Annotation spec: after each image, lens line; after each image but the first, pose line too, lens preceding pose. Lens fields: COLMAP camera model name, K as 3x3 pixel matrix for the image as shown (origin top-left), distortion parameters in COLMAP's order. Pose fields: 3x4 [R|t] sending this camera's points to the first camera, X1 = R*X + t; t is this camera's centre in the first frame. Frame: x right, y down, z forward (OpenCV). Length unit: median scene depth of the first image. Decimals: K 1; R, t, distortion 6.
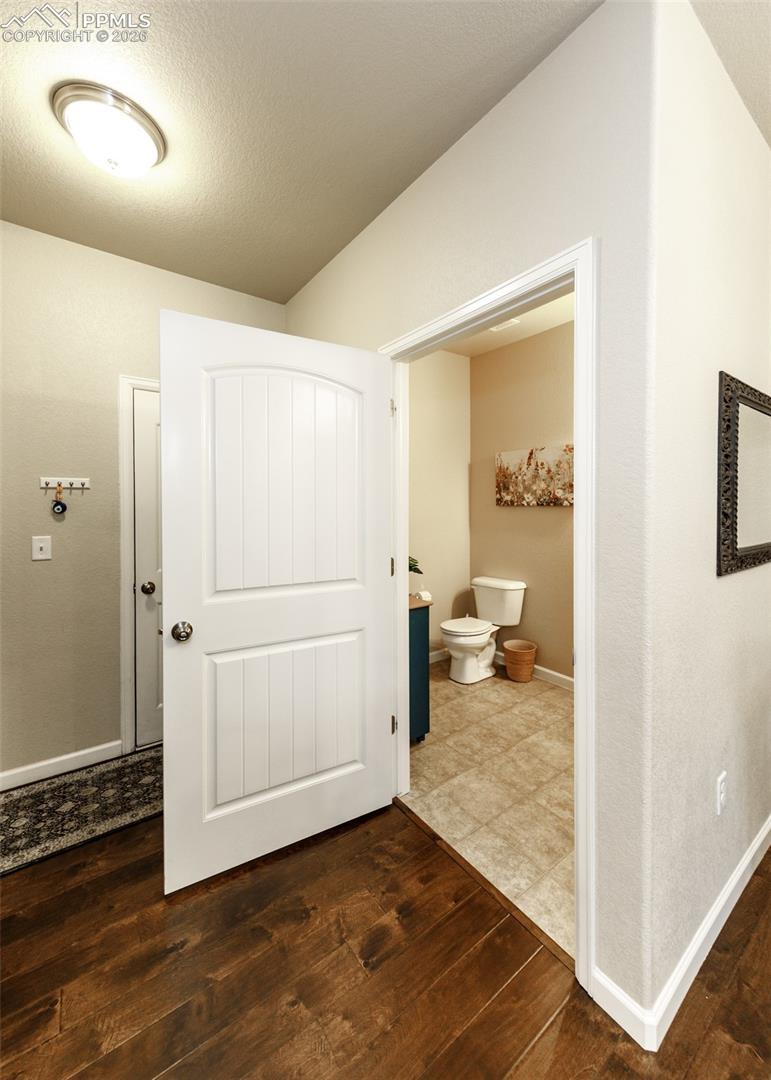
lens RADIAL K [[405.6, 0, 407.1], [0, 405.6, 507.1], [0, 0, 1]] dist [0.008362, 0.000009]
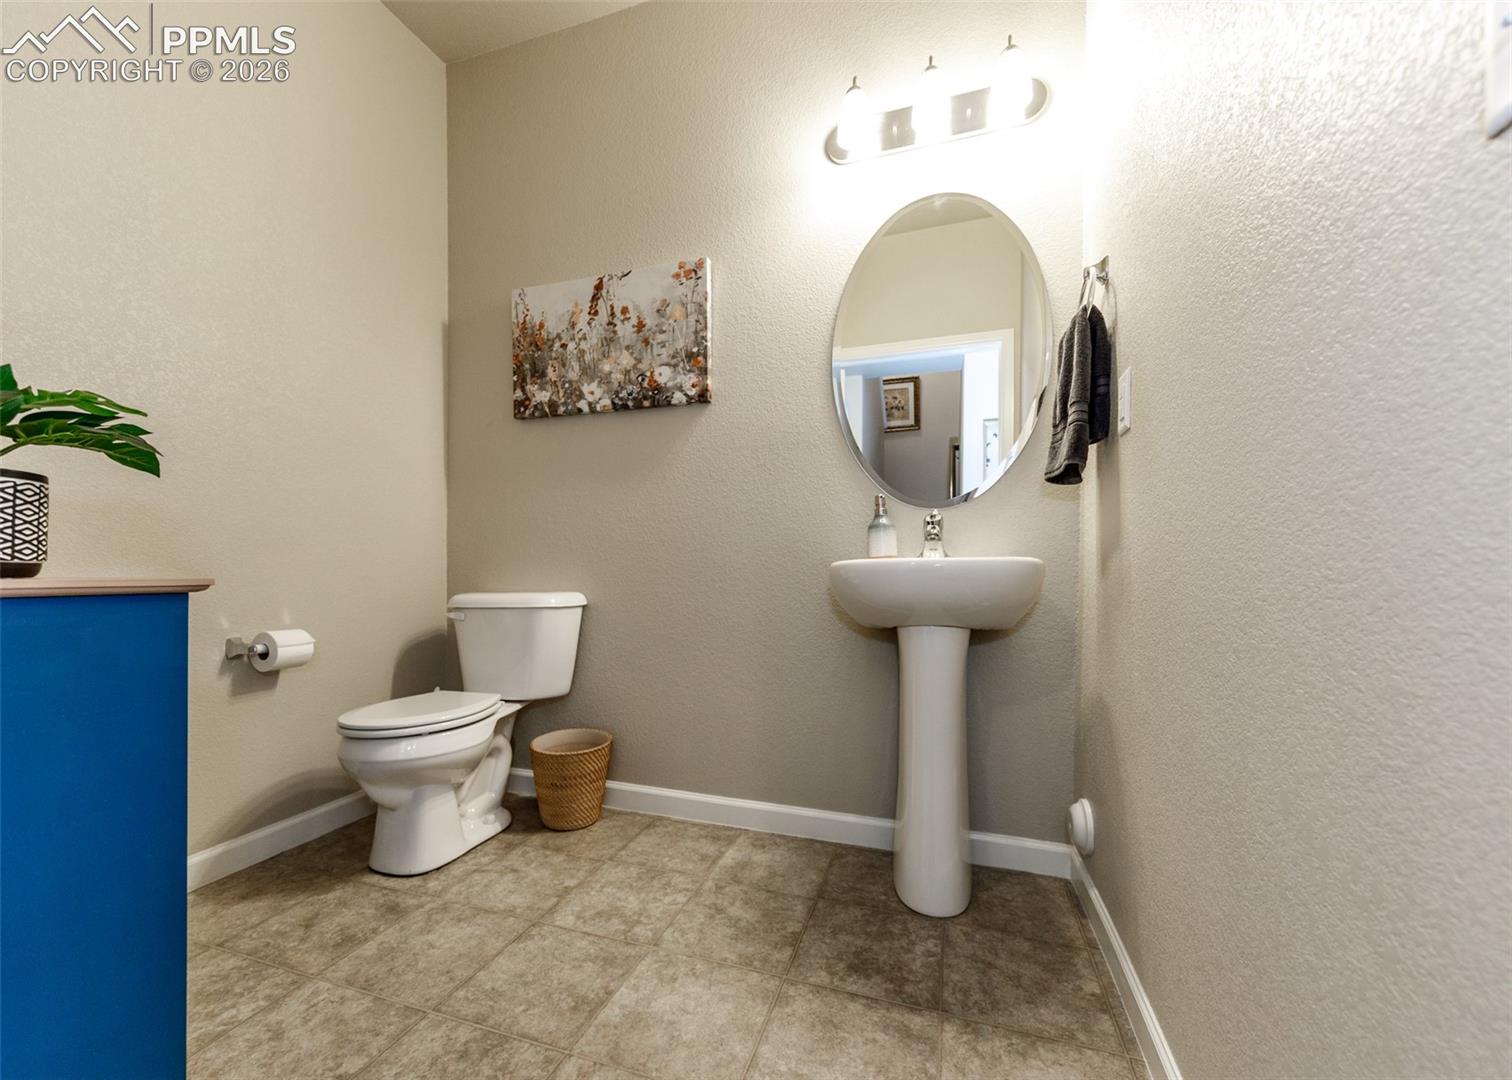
lens RADIAL K [[642.3, 0, 756.0], [0, 642.3, 540.0], [0, 0, 1]] dist [0.010358, -0.000037]
pose [[0.841978, 0.001980, 0.539508, 0.082340], [0.000752, 0.999988, -0.004843, 0.141342], [-0.539511, 0.004483, 0.841967, 0.351284]]
